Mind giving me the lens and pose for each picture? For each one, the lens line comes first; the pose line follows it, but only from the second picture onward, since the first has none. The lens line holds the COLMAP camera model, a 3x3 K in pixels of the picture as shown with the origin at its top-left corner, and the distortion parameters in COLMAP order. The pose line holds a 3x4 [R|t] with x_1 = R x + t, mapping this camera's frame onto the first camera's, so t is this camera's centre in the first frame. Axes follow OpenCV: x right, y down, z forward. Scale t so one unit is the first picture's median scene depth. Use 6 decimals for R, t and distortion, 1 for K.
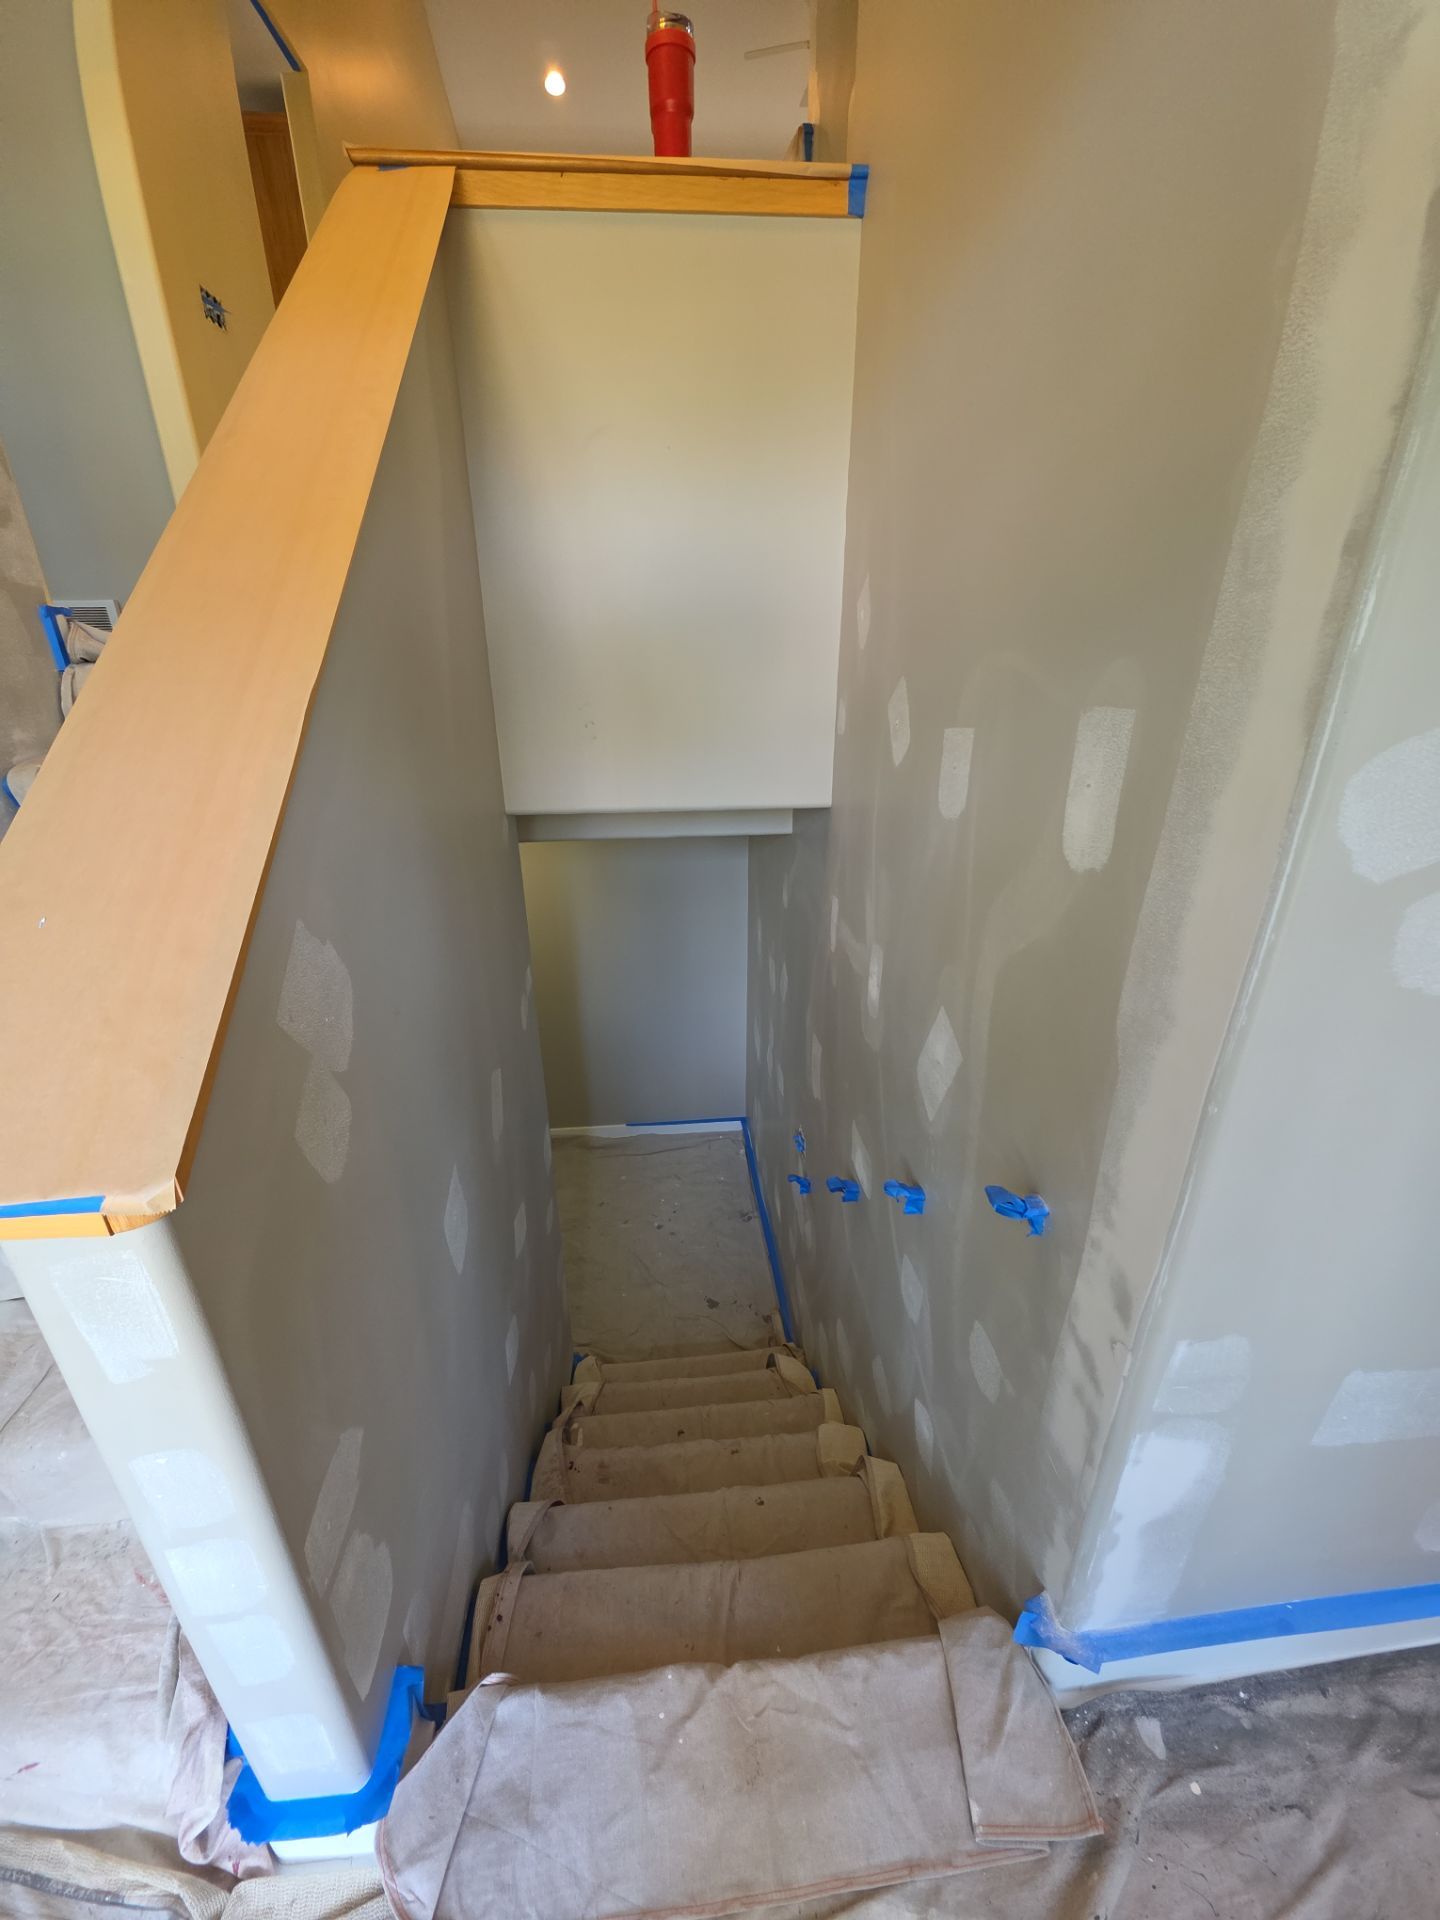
lens RADIAL K [[764.4, 0, 711.0], [0, 764.4, 959.7], [0, 0, 1]] dist [0.008116, -0.005515]
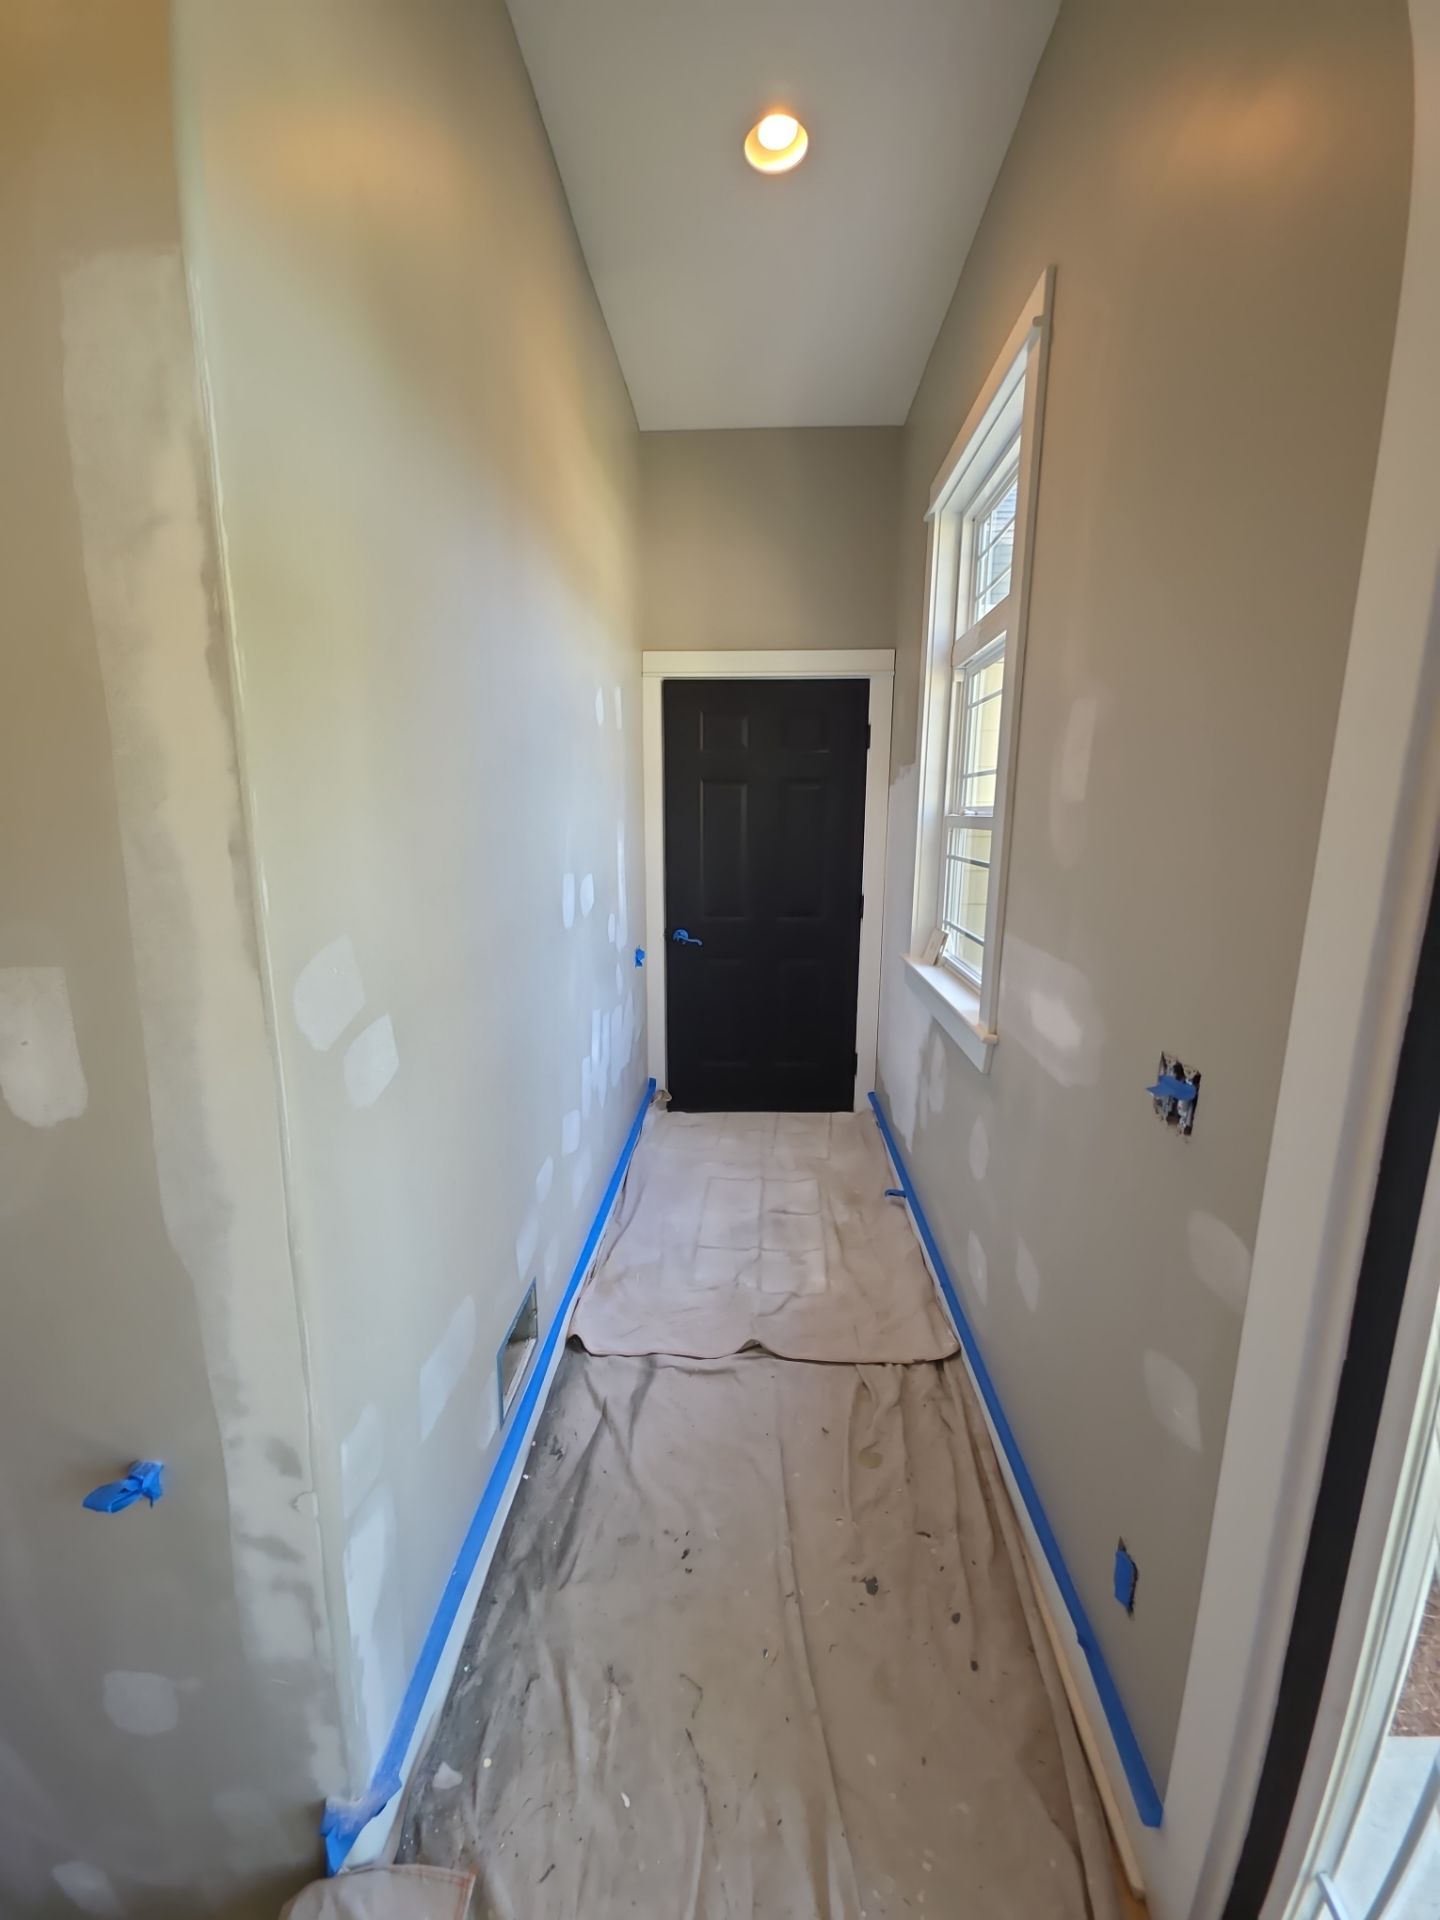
lens RADIAL K [[764.4, 0, 713.8], [0, 764.4, 956.6], [0, 0, 1]] dist [0.008116, -0.005515]
pose [[0.159890, -0.185918, 0.969469, -0.255568], [0.379612, 0.918161, 0.113471, -0.094166], [-0.911224, 0.349879, 0.217381, -0.040230]]
